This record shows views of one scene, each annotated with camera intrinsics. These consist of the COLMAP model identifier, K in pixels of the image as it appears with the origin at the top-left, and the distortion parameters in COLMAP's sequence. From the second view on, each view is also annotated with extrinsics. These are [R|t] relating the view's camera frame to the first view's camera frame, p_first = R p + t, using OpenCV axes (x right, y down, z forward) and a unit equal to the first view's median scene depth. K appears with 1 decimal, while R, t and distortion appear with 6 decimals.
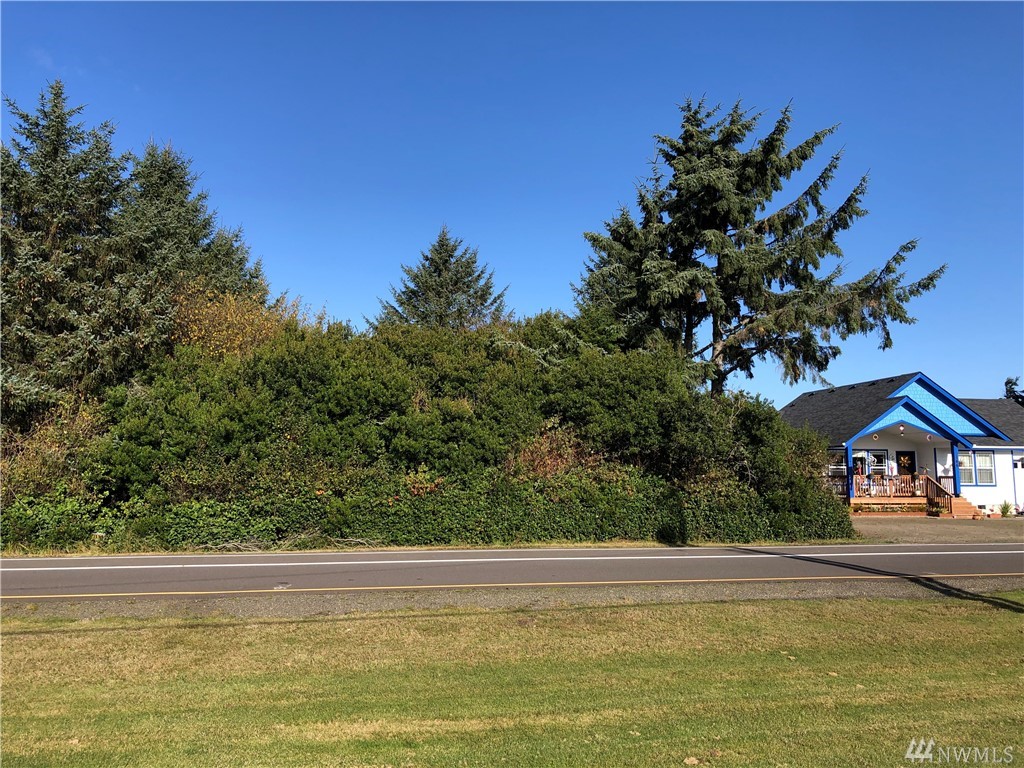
lens RADIAL K [[834.4, 0, 512.8], [0, 834.4, 381.7], [0, 0, 1]] dist [0.039512, -0.054212]
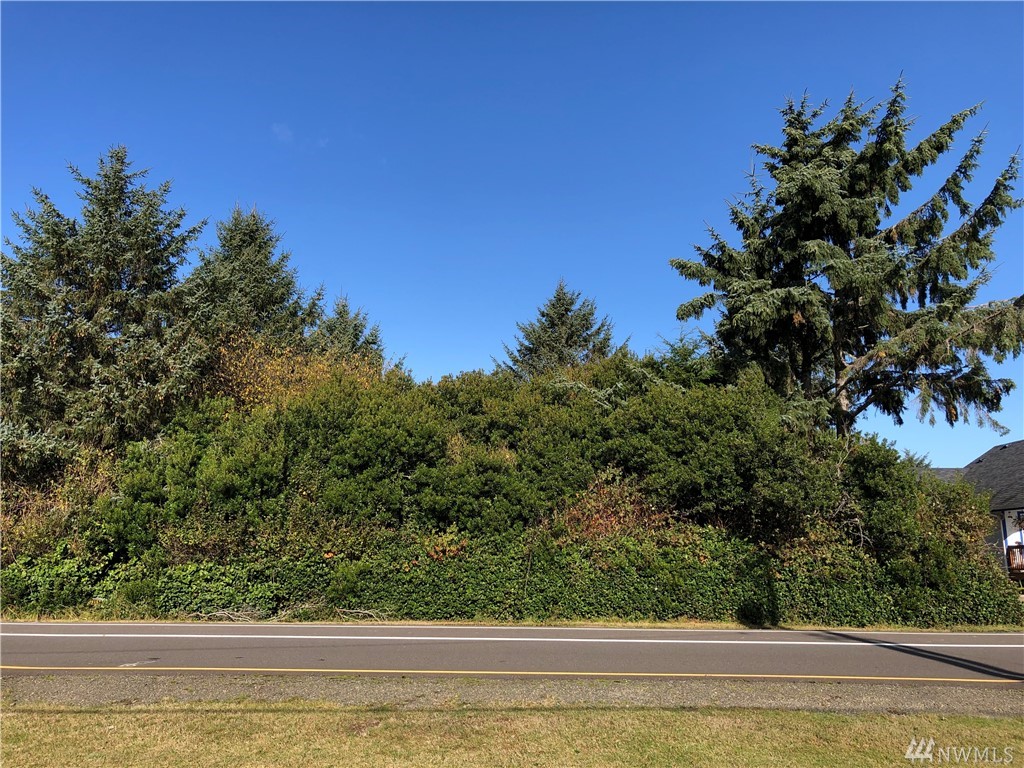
lens RADIAL K [[834.4, 0, 508.4], [0, 834.4, 377.7], [0, 0, 1]] dist [0.039512, -0.054212]
pose [[0.971900, -0.043947, -0.231254, 0.152922], [0.021421, 0.994853, -0.099034, 0.035418], [0.234417, 0.091297, 0.967840, 0.165238]]
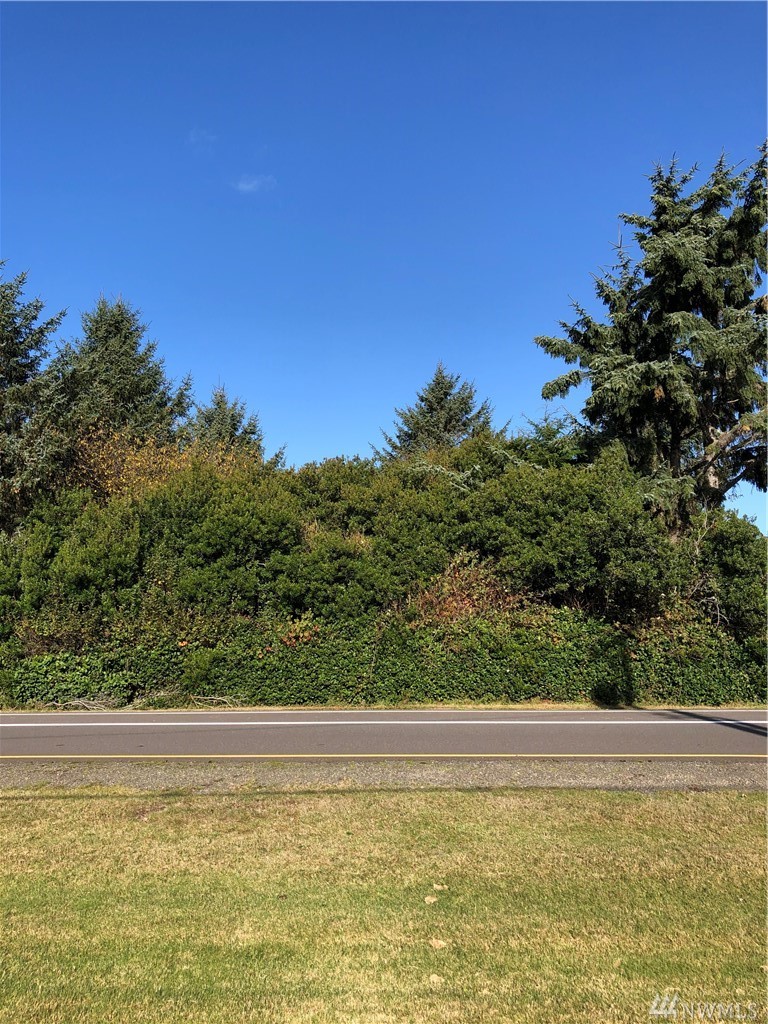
lens RADIAL K [[834.4, 0, 385.2], [0, 834.4, 511.1], [0, 0, 1]] dist [0.039512, -0.054212]
pose [[0.962917, -0.054057, -0.264327, 0.200369], [0.043265, 0.997982, -0.046486, 0.040305], [0.266306, 0.033326, 0.963312, 0.189587]]
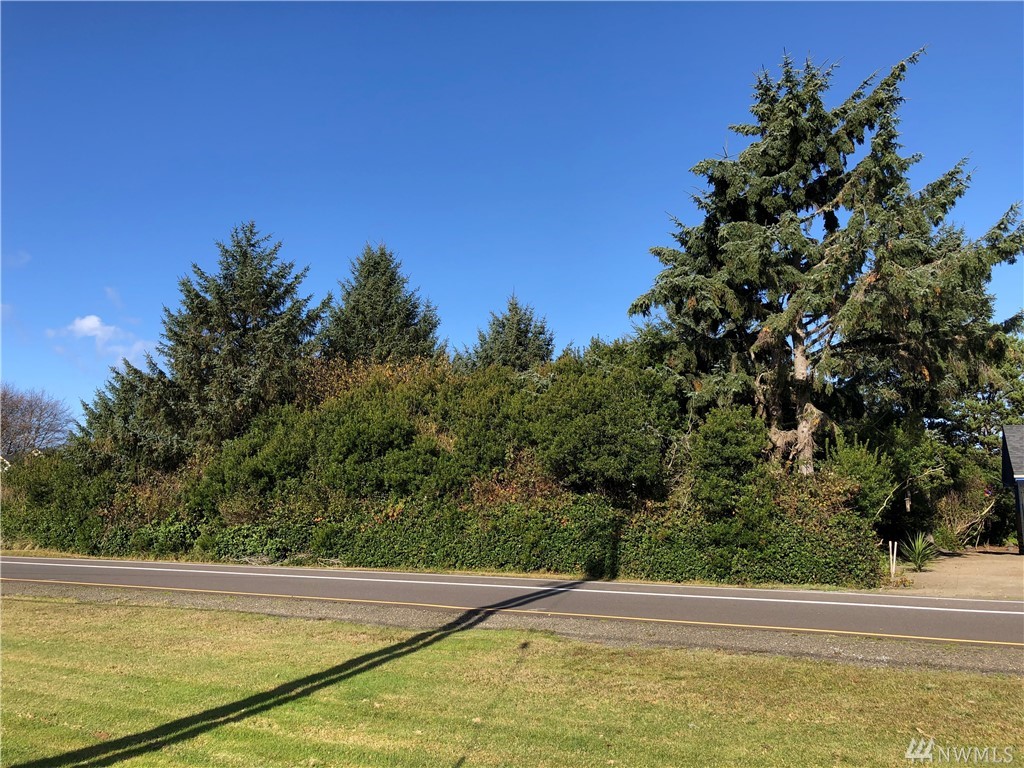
lens RADIAL K [[834.4, 0, 507.7], [0, 834.4, 382.0], [0, 0, 1]] dist [0.039512, -0.054212]
pose [[0.776635, -0.097272, -0.622396, 0.698437], [0.064977, 0.995106, -0.074442, 0.040262], [0.626591, 0.017373, 0.779155, 0.214732]]
